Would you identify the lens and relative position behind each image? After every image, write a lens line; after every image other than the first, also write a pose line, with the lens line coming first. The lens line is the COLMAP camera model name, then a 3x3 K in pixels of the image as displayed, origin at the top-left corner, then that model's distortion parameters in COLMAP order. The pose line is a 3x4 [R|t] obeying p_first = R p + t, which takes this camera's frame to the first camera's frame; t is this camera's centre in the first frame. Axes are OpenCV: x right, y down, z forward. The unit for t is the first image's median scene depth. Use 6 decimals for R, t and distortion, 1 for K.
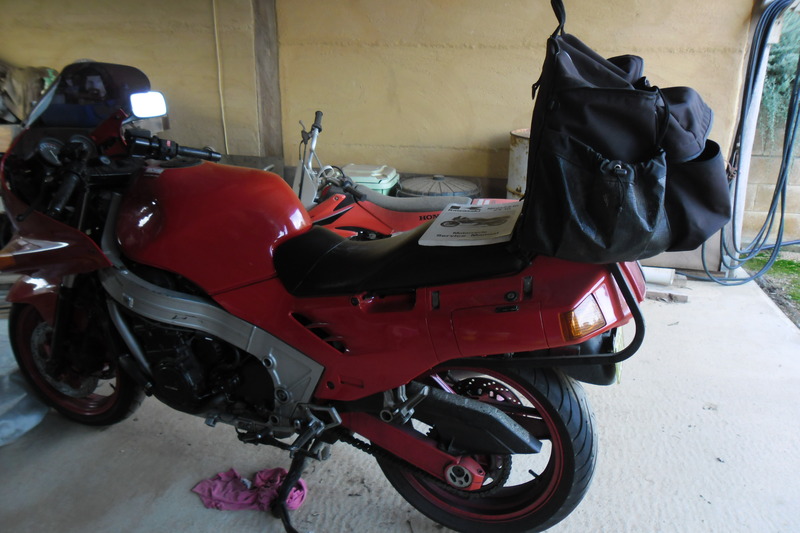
lens RADIAL K [[627.3, 0, 400.0], [0, 627.3, 266.5], [0, 0, 1]] dist [-0.063339, 0.085931]
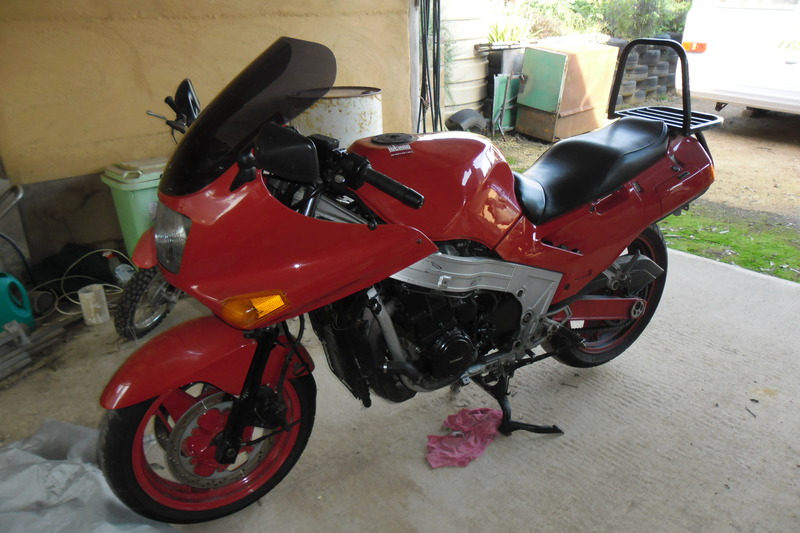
lens RADIAL K [[627.3, 0, 400.0], [0, 627.3, 266.5], [0, 0, 1]] dist [-0.063339, 0.085931]
pose [[0.610482, -0.321585, 0.723805, -0.568724], [0.291495, 0.940945, 0.172202, -0.074595], [-0.736438, 0.105859, 0.668171, 0.196315]]
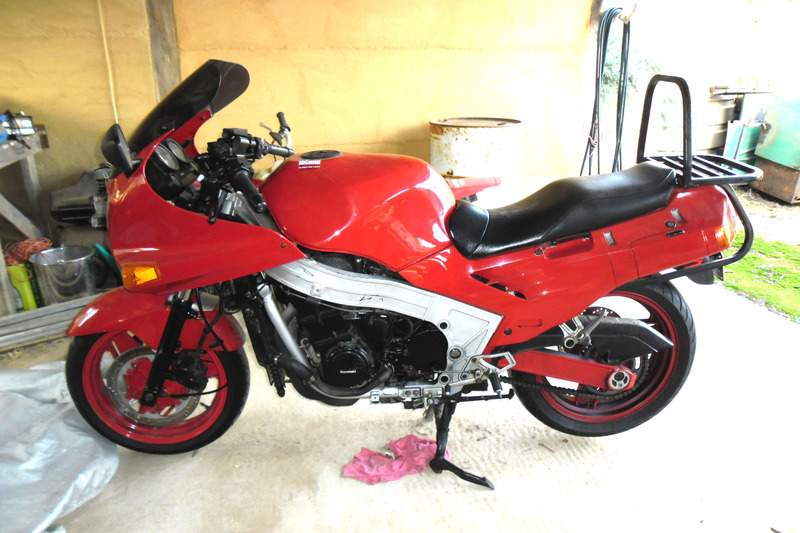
lens RADIAL K [[623.1, 0, 400.0], [0, 623.1, 266.5], [0, 0, 1]] dist [-0.068587, 0.081039]
pose [[0.910944, -0.149512, 0.384483, -0.340414], [0.153982, 0.987885, 0.019329, 0.008600], [-0.382715, 0.041596, 0.922930, 0.006397]]
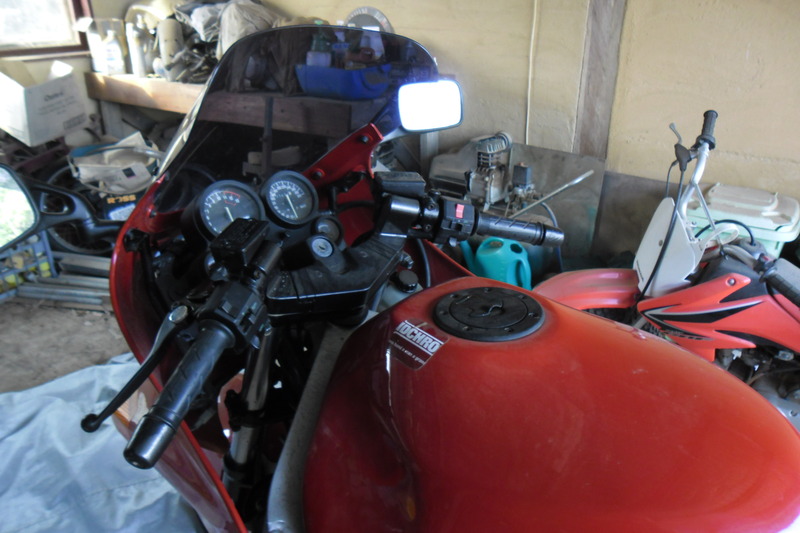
lens RADIAL K [[623.1, 0, 400.0], [0, 623.1, 266.5], [0, 0, 1]] dist [-0.068587, 0.081039]
pose [[0.909970, 0.167560, -0.379313, -0.137771], [-0.137519, 0.984900, 0.105168, -0.116547], [0.391207, -0.043537, 0.919272, 0.334754]]
